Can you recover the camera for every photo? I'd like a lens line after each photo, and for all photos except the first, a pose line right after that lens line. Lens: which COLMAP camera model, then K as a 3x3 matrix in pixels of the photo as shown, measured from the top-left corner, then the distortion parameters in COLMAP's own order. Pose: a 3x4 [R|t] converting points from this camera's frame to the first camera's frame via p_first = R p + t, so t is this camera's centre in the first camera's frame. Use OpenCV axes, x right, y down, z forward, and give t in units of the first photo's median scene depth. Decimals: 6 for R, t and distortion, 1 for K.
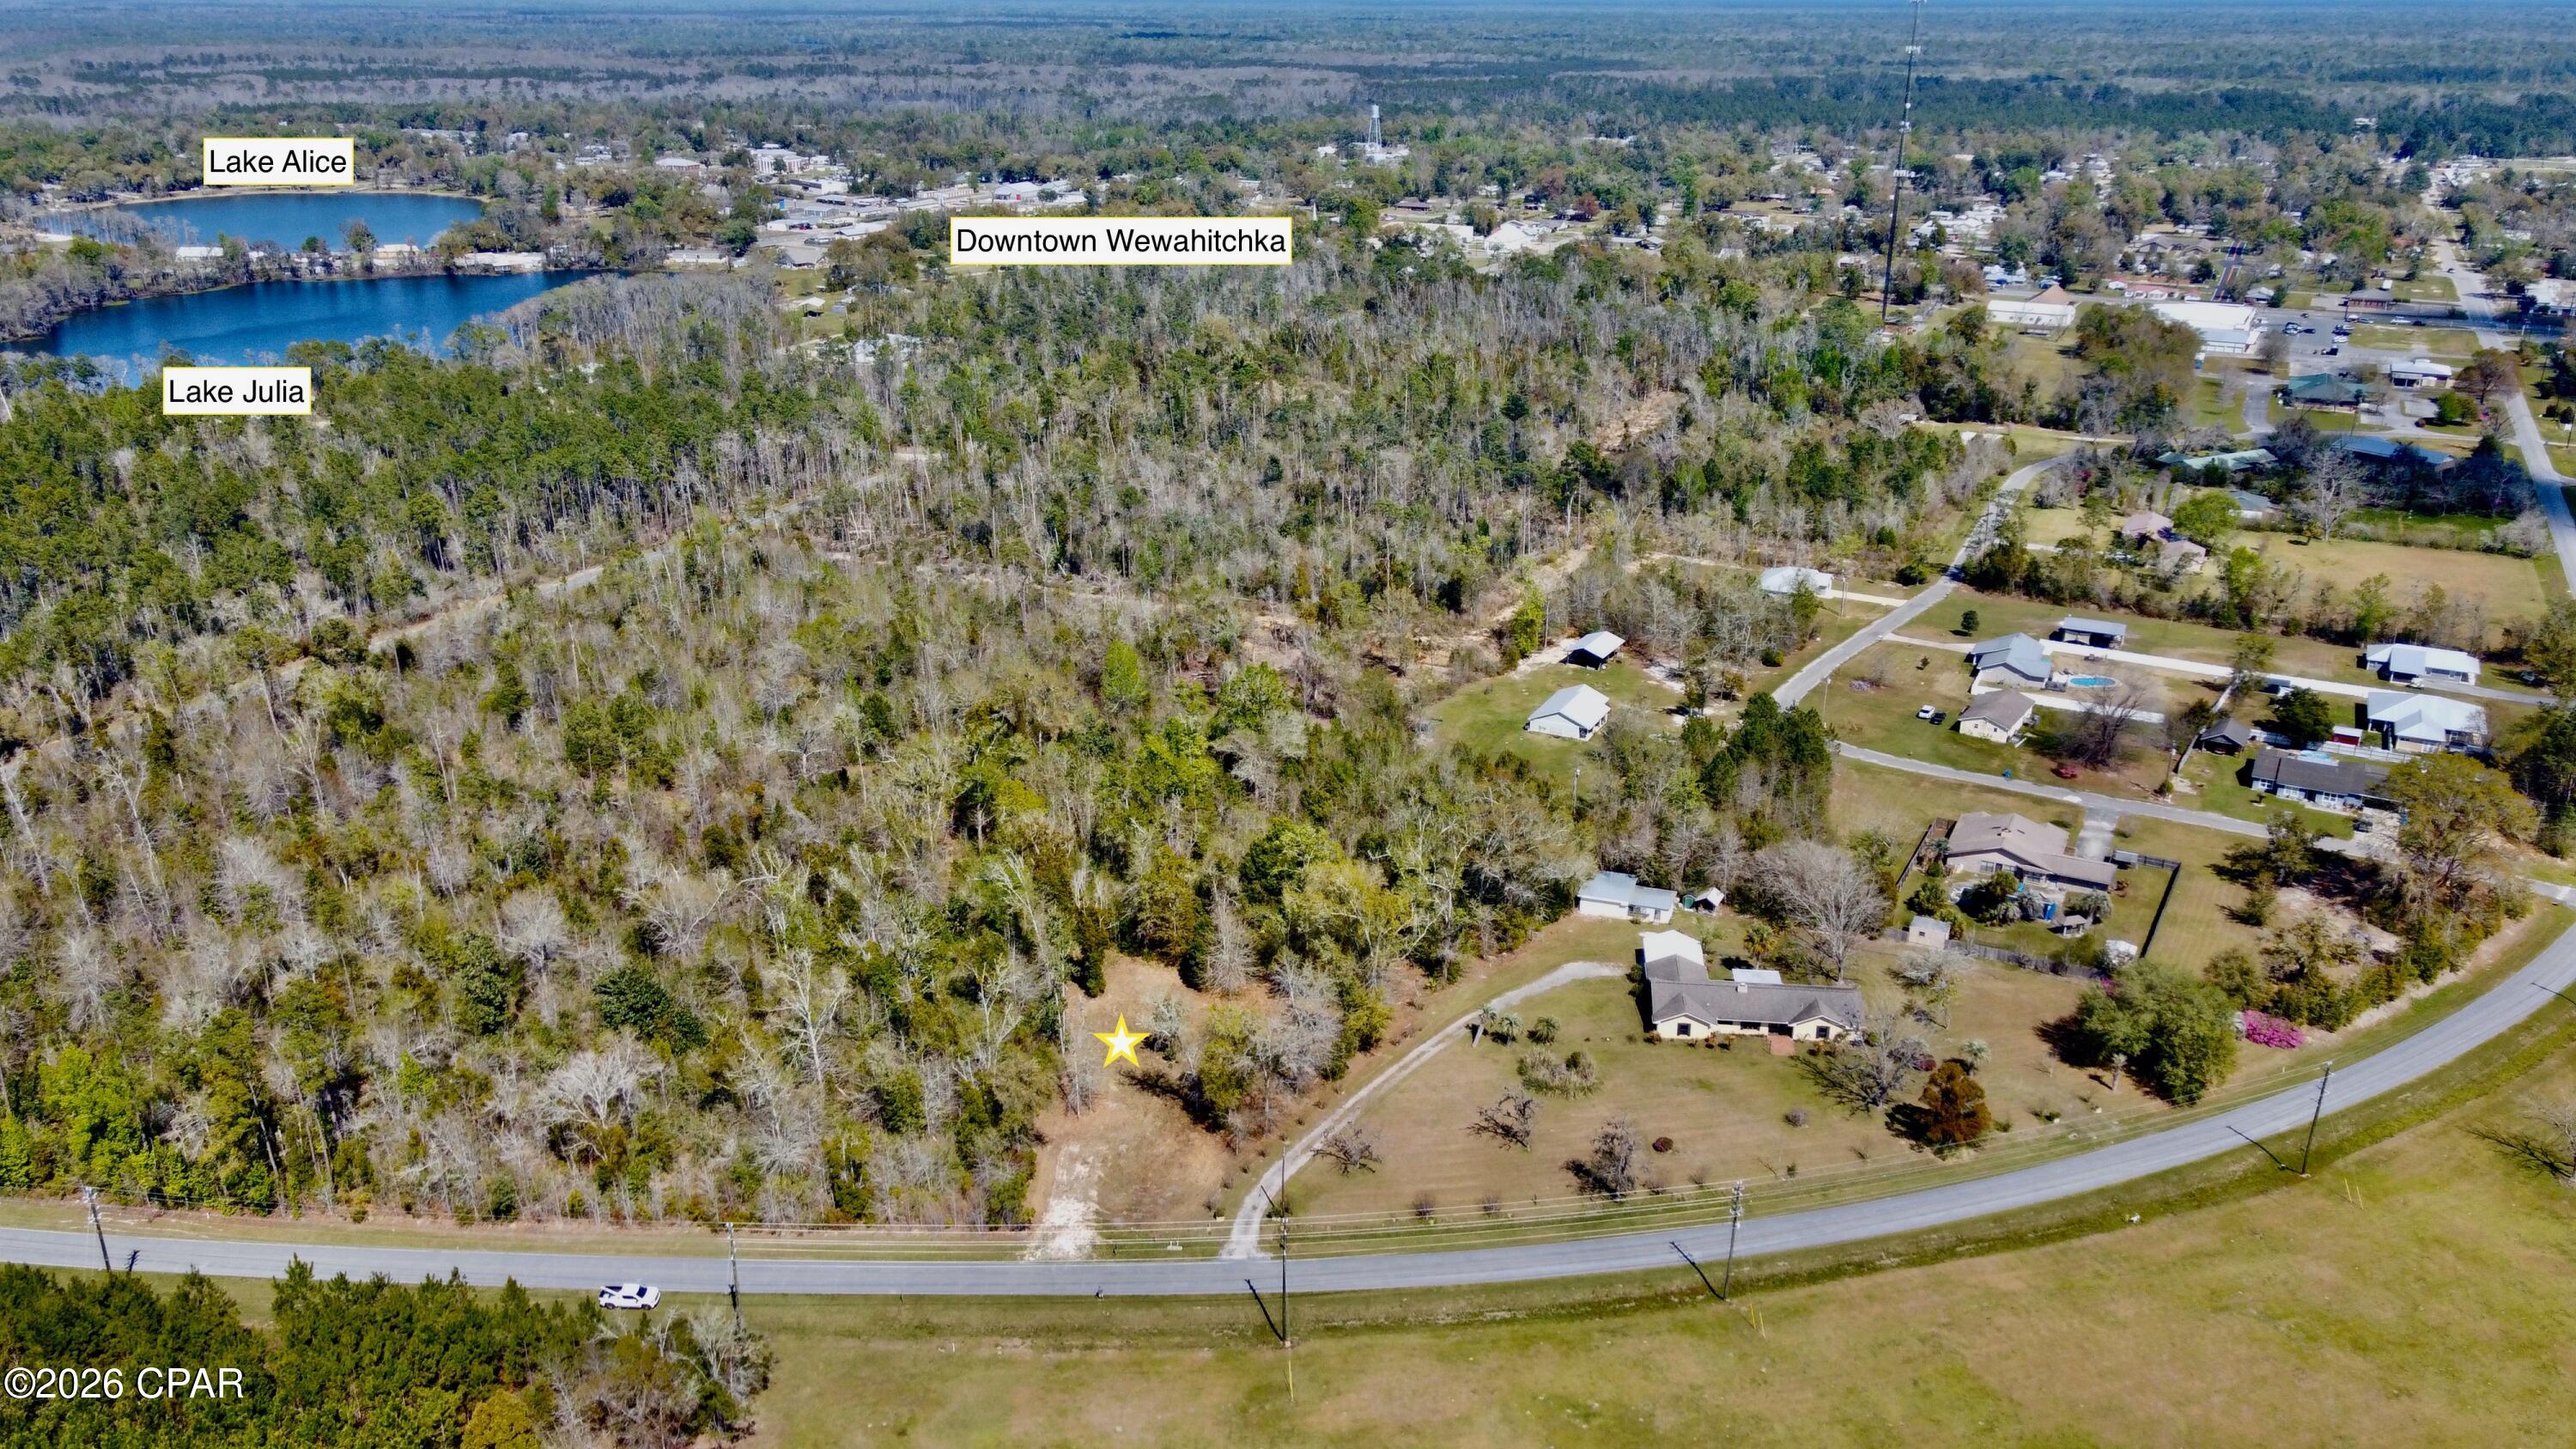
lens RADIAL K [[1974.4, 0, 1288.0], [0, 1974.4, 724.5], [0, 0, 1]] dist [-0.005346, 0.037494]
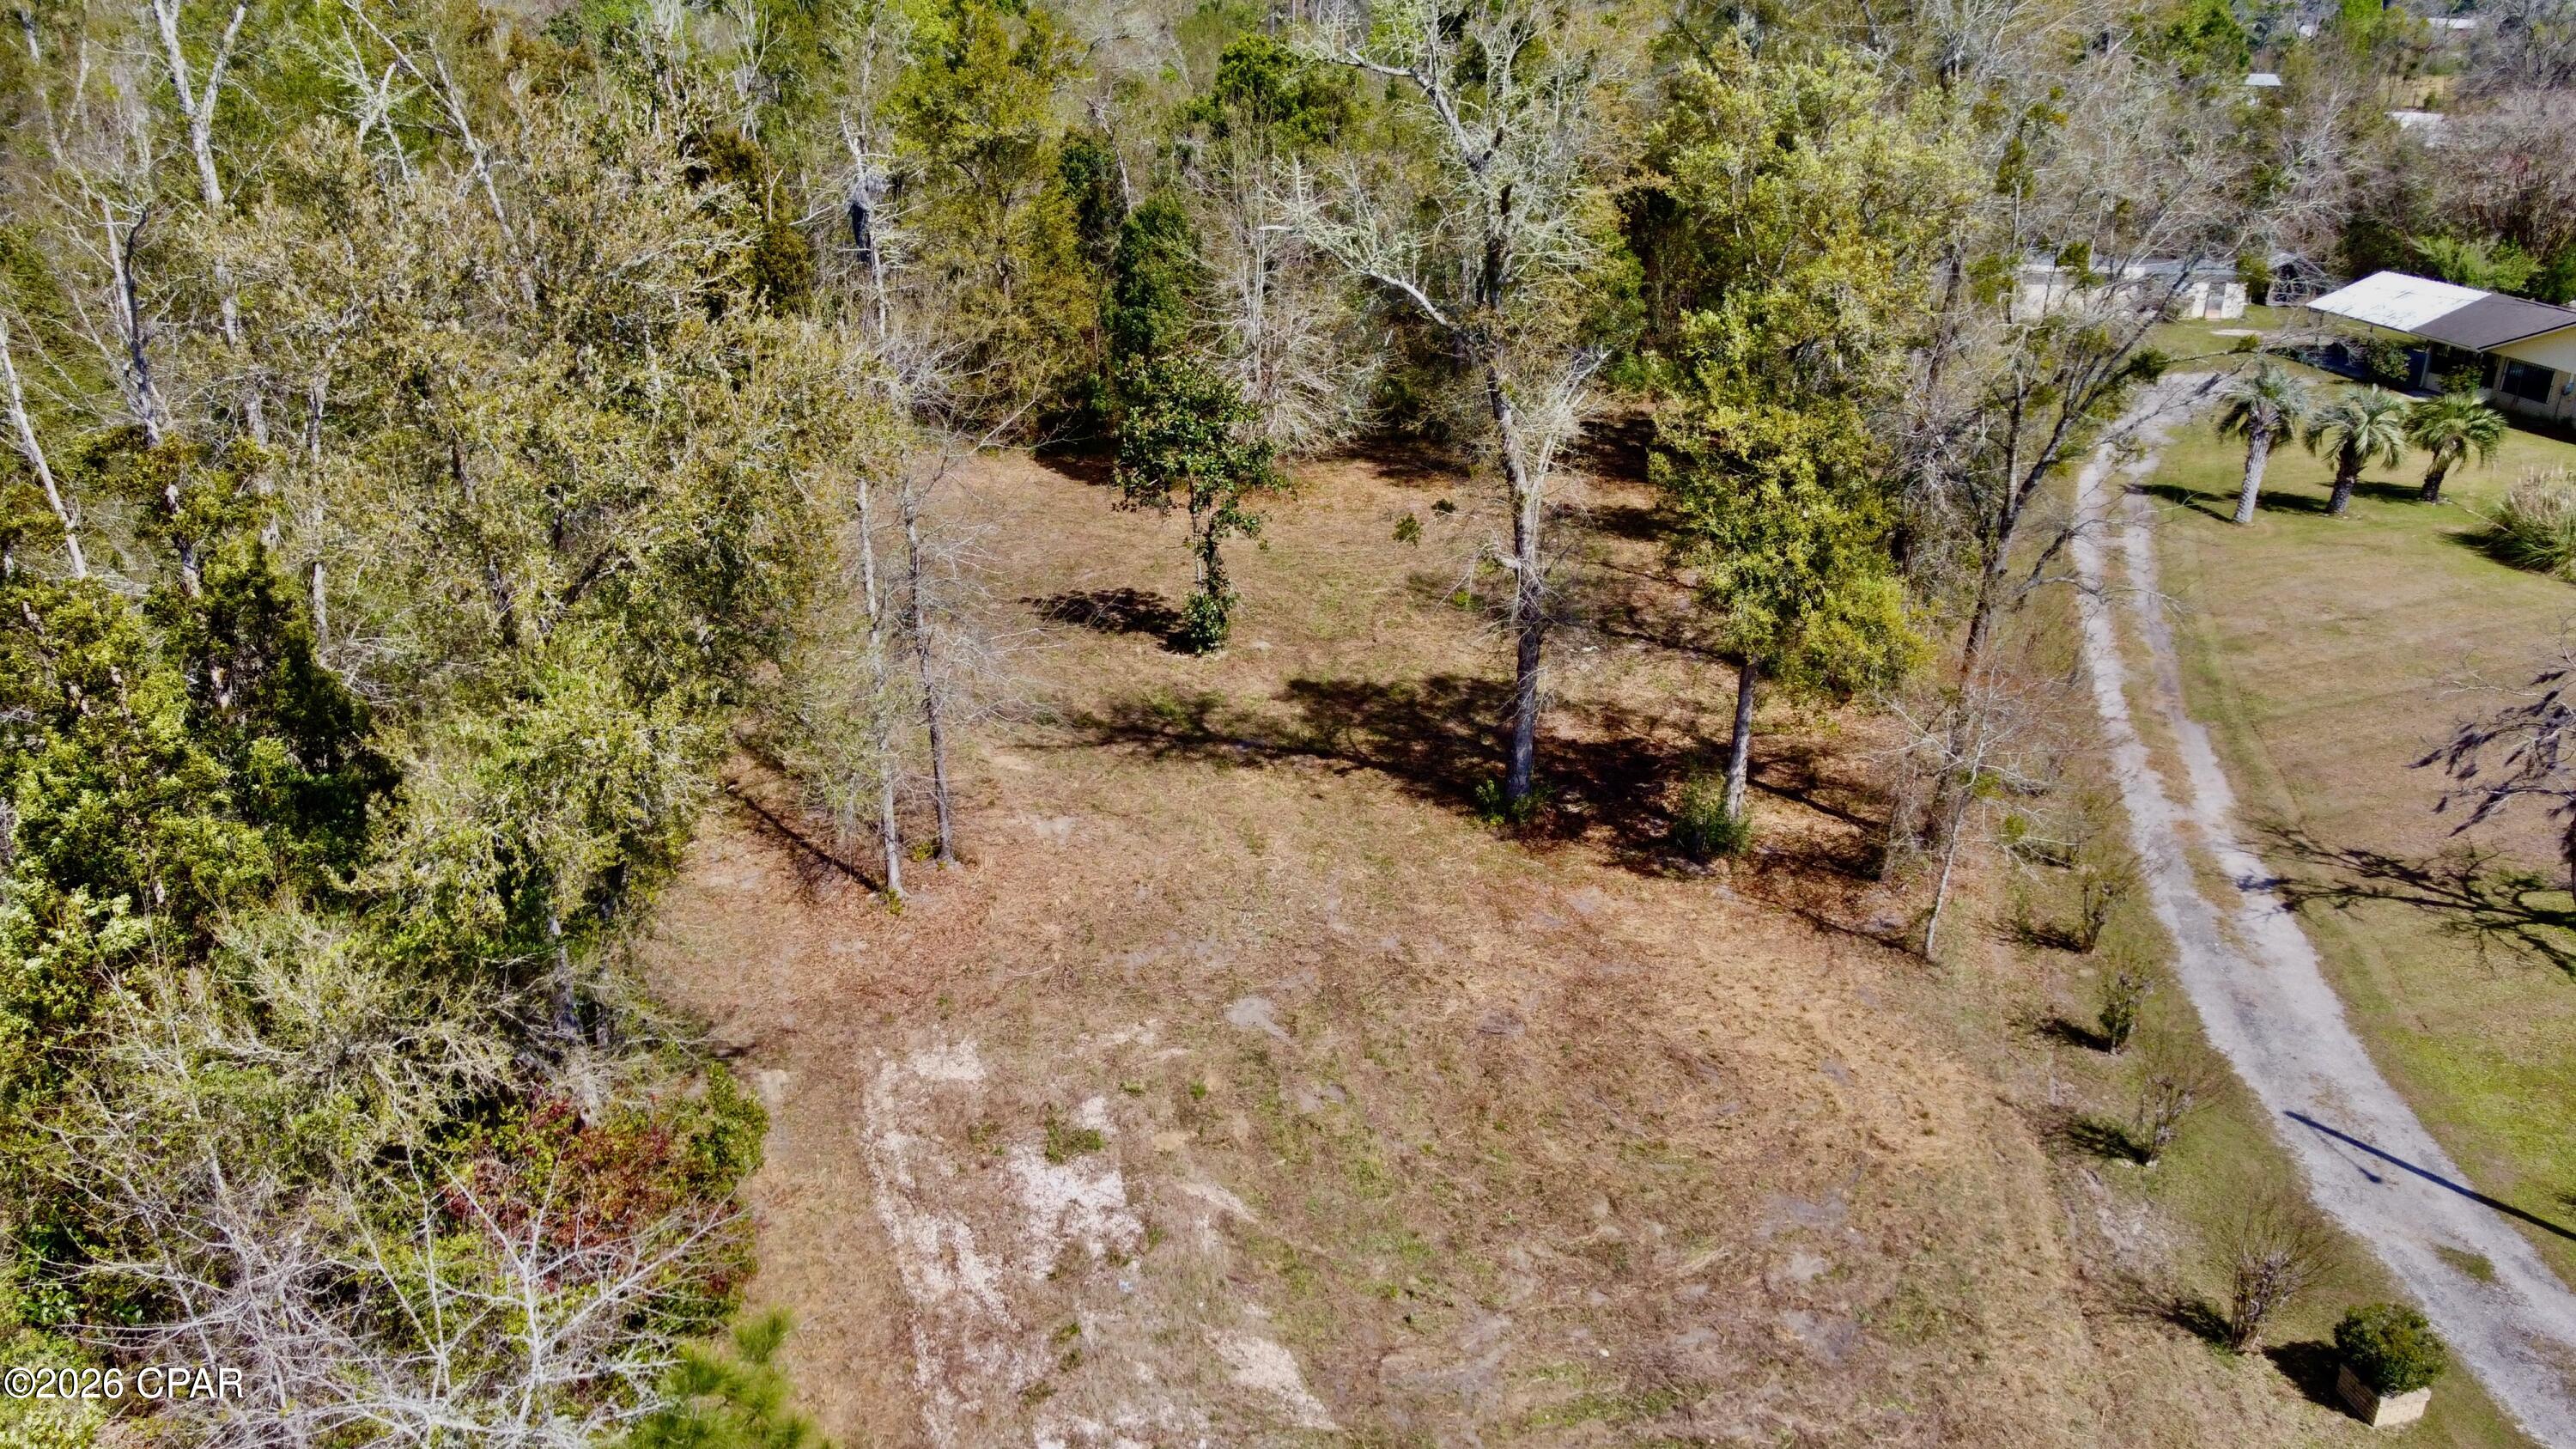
lens RADIAL K [[1974.4, 0, 1288.0], [0, 1974.4, 724.5], [0, 0, 1]] dist [-0.005346, 0.037494]
pose [[0.953212, -0.093004, 0.287639, -0.126537], [0.088511, 0.995664, 0.028616, 0.190712], [-0.289054, -0.001818, 0.957311, 0.865116]]
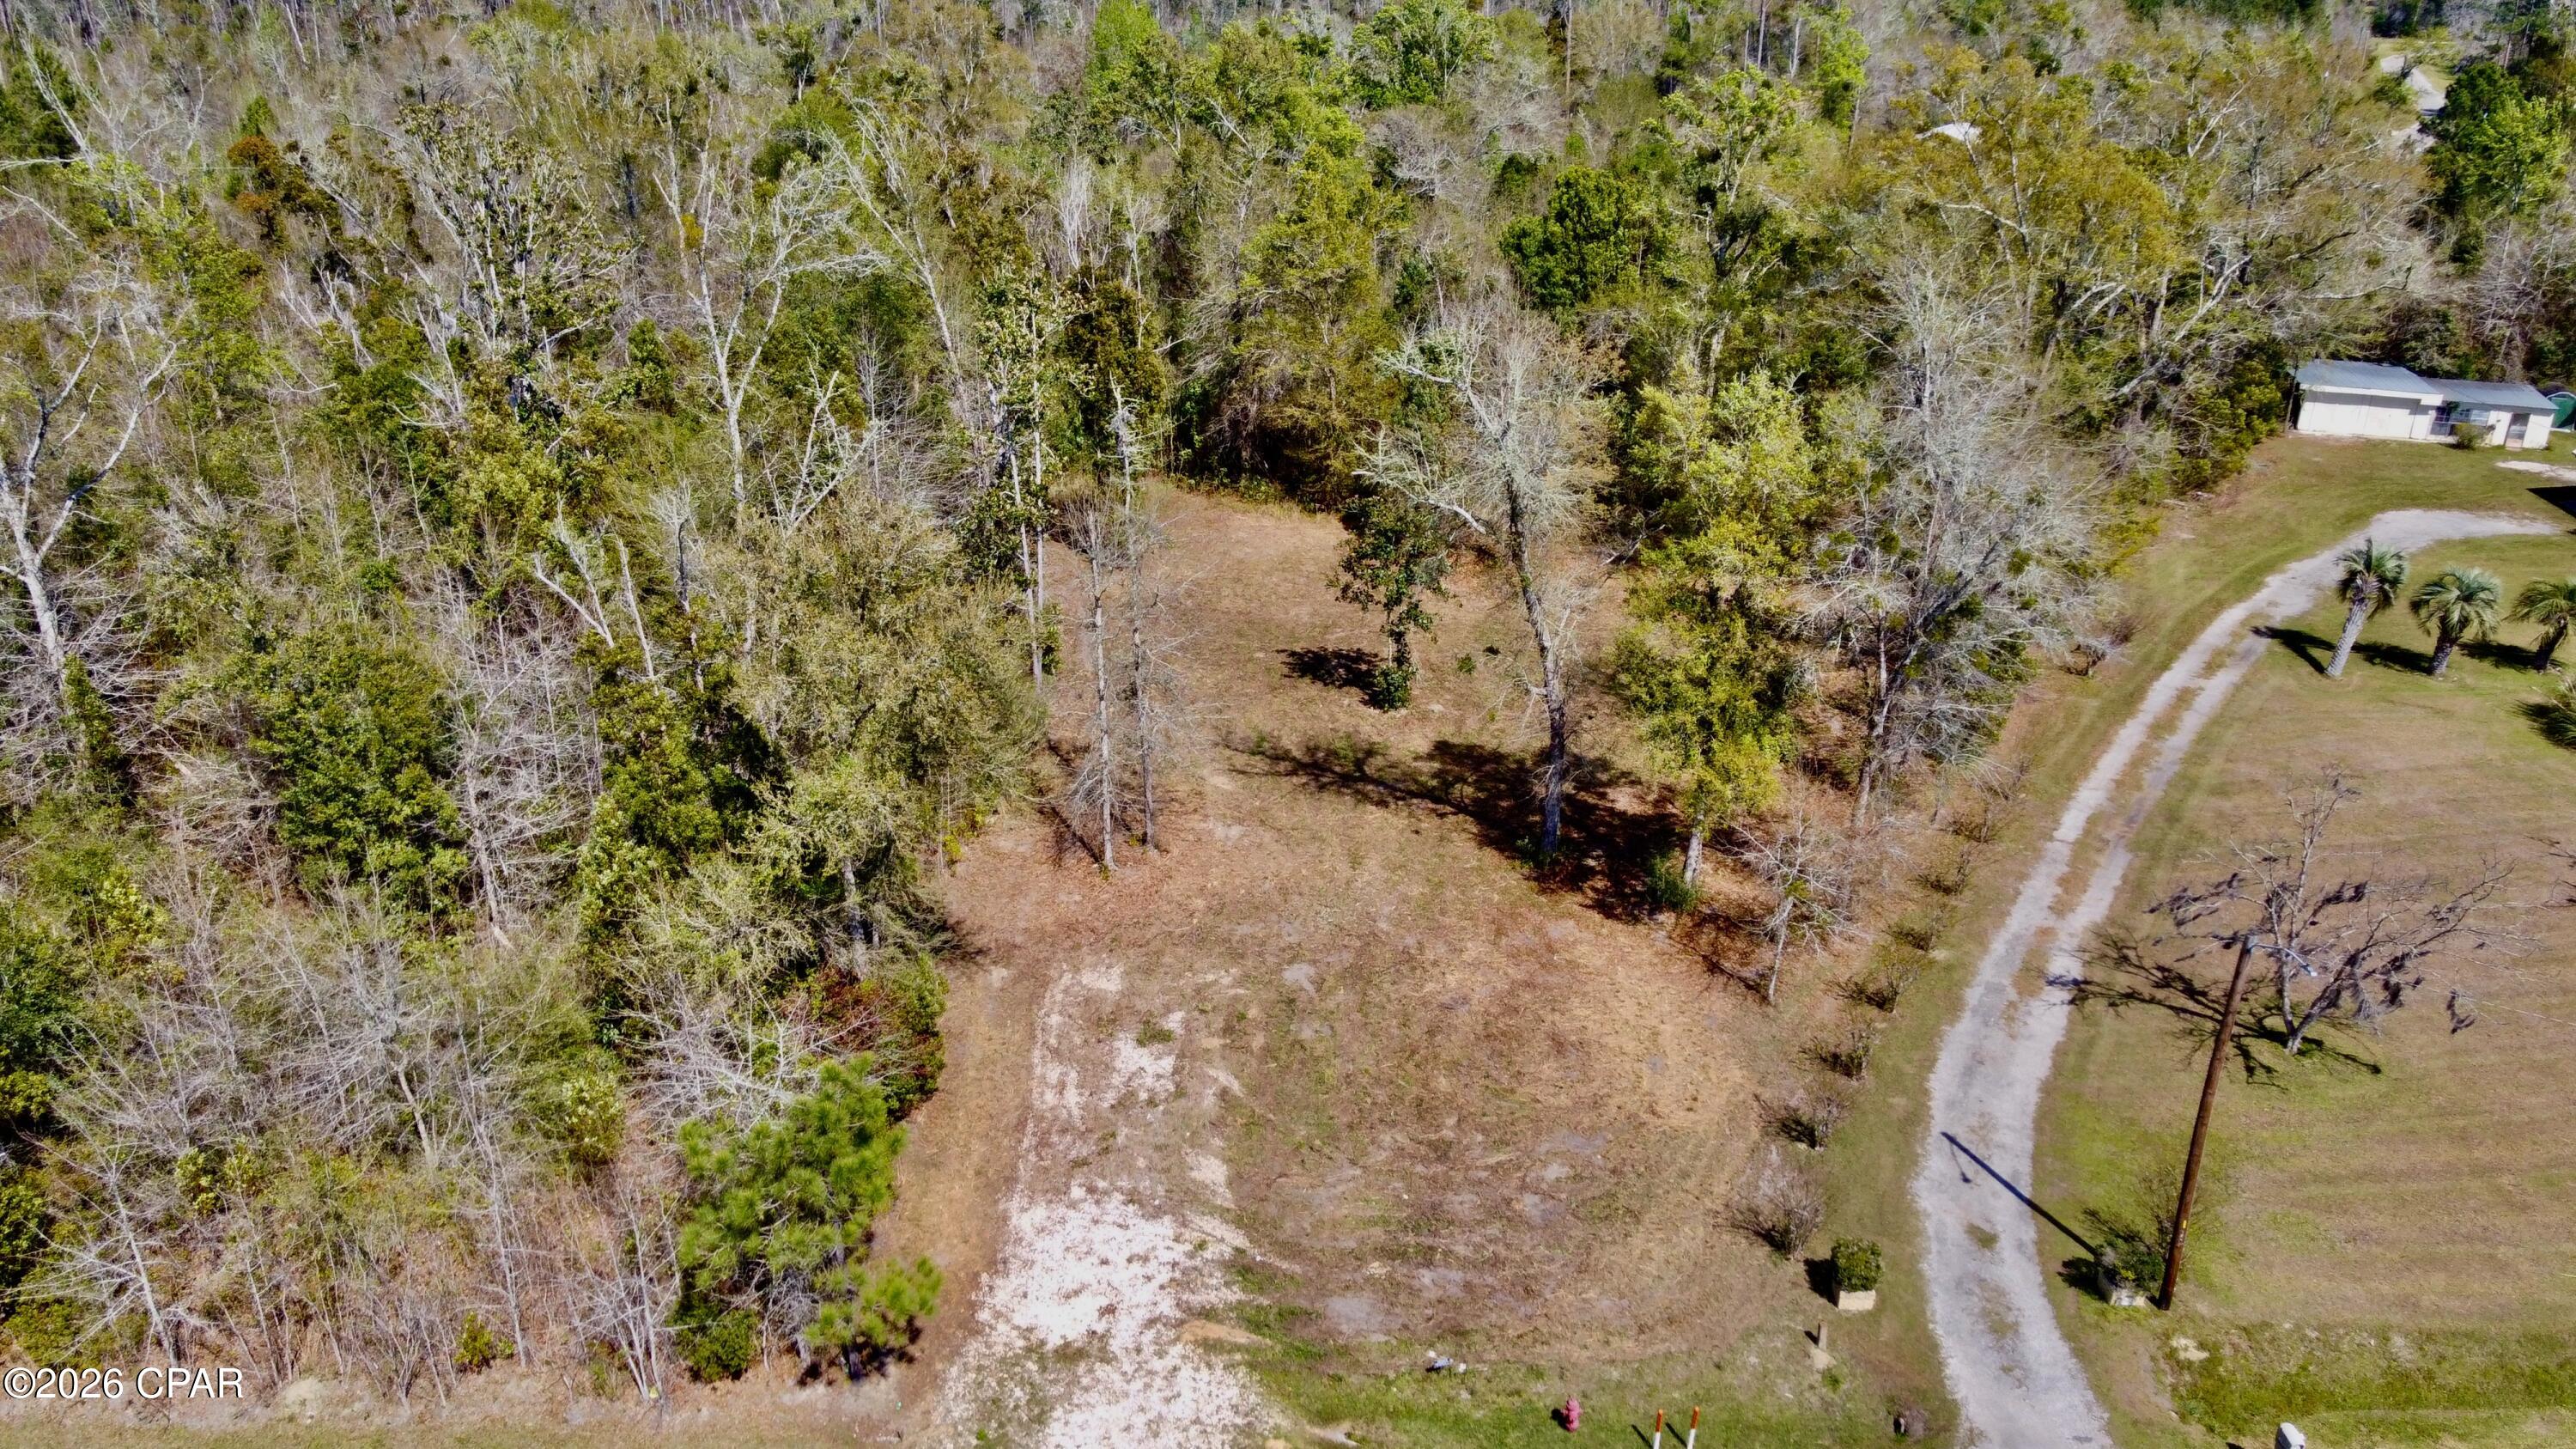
lens RADIAL K [[1974.4, 0, 1288.0], [0, 1974.4, 724.5], [0, 0, 1]] dist [-0.005346, 0.037494]
pose [[0.998593, 0.004813, 0.052809, -0.099799], [-0.007184, 0.998970, 0.044800, 0.175504], [-0.052539, -0.045116, 0.997599, 0.770680]]
